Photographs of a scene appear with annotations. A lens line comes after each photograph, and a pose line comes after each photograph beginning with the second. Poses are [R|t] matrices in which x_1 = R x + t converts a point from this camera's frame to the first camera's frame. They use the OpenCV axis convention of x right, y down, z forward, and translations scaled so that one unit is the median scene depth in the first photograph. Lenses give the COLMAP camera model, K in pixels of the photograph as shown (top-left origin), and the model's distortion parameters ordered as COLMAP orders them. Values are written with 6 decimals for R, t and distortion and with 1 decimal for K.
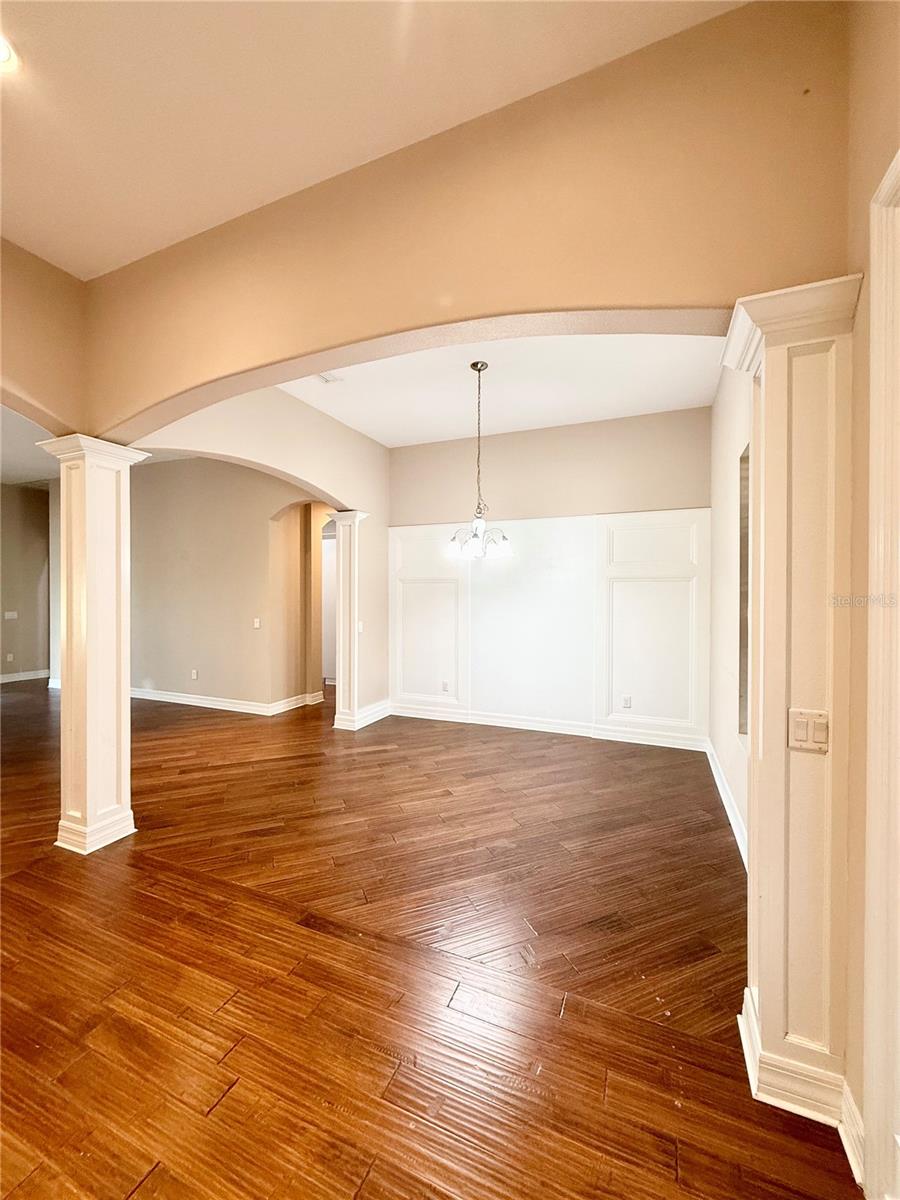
lens RADIAL K [[477.7, 0, 450.1], [0, 477.7, 597.0], [0, 0, 1]] dist [-0.000087, 0.000120]
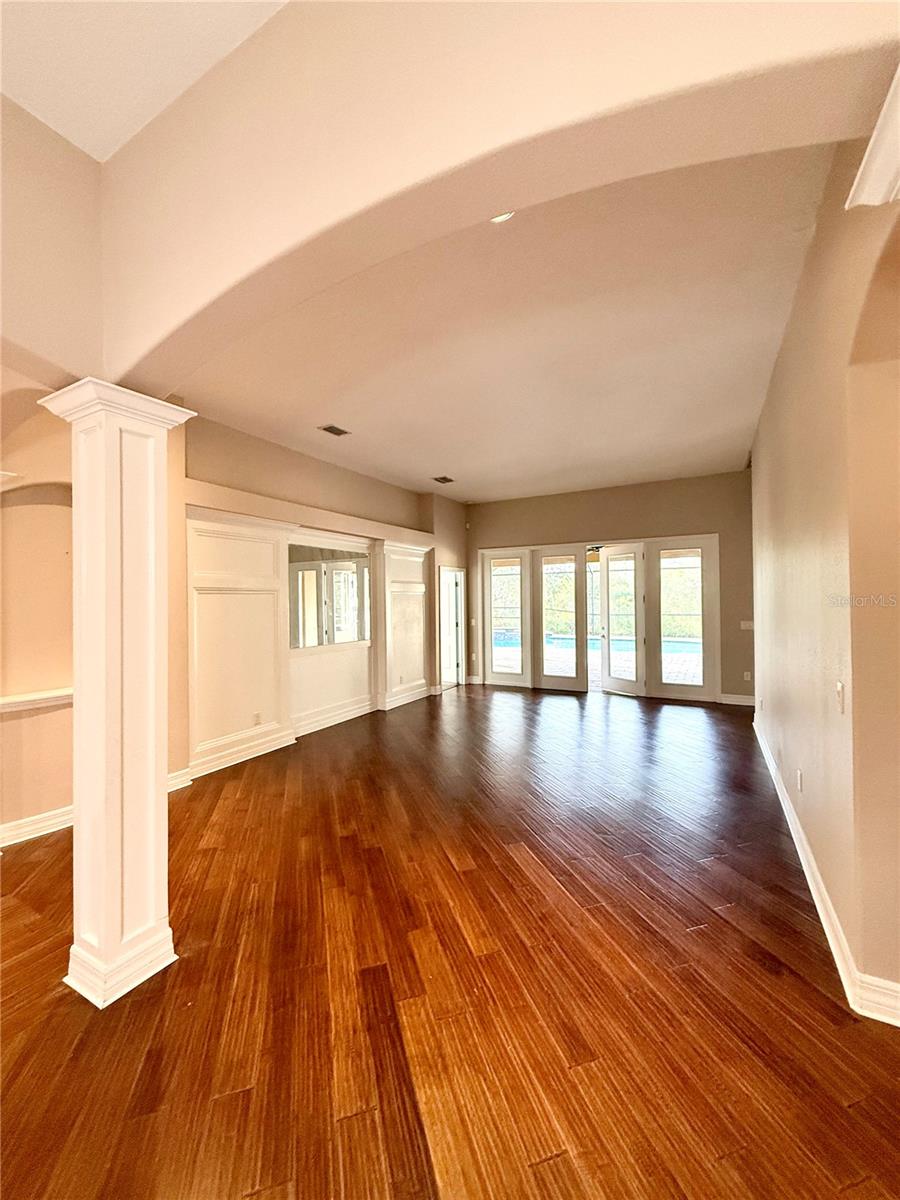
lens RADIAL K [[477.7, 0, 450.1], [0, 477.7, 597.0], [0, 0, 1]] dist [-0.000087, 0.000120]
pose [[-0.105986, -0.004458, -0.994358, -0.079405], [0.003254, 0.999983, -0.004830, -0.023350], [0.994362, -0.003747, -0.105970, 1.252394]]
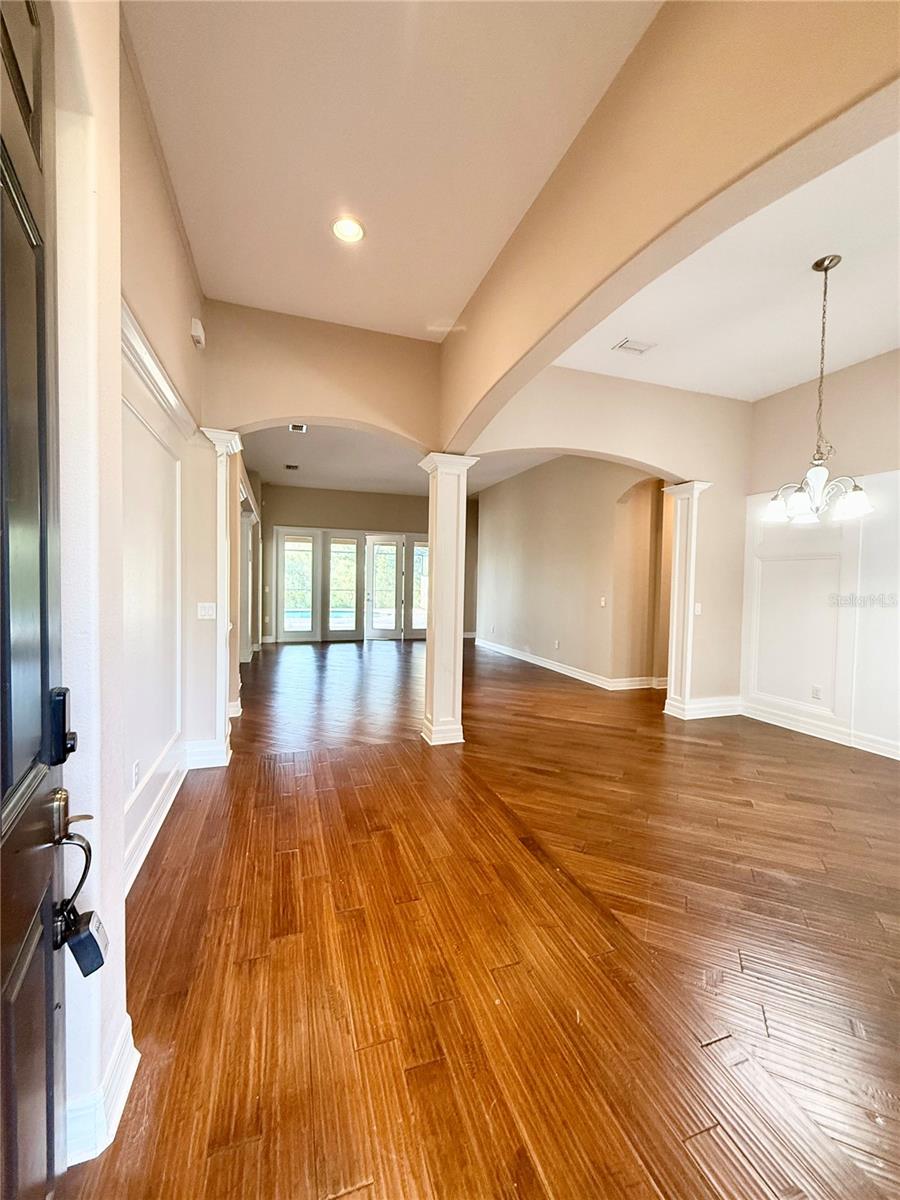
lens RADIAL K [[477.7, 0, 450.1], [0, 477.7, 597.0], [0, 0, 1]] dist [-0.000087, 0.000120]
pose [[0.672708, 0.035443, -0.739059, 0.247981], [-0.023374, 0.999372, 0.026651, 0.038699], [0.739539, -0.000653, 0.673114, 0.052988]]
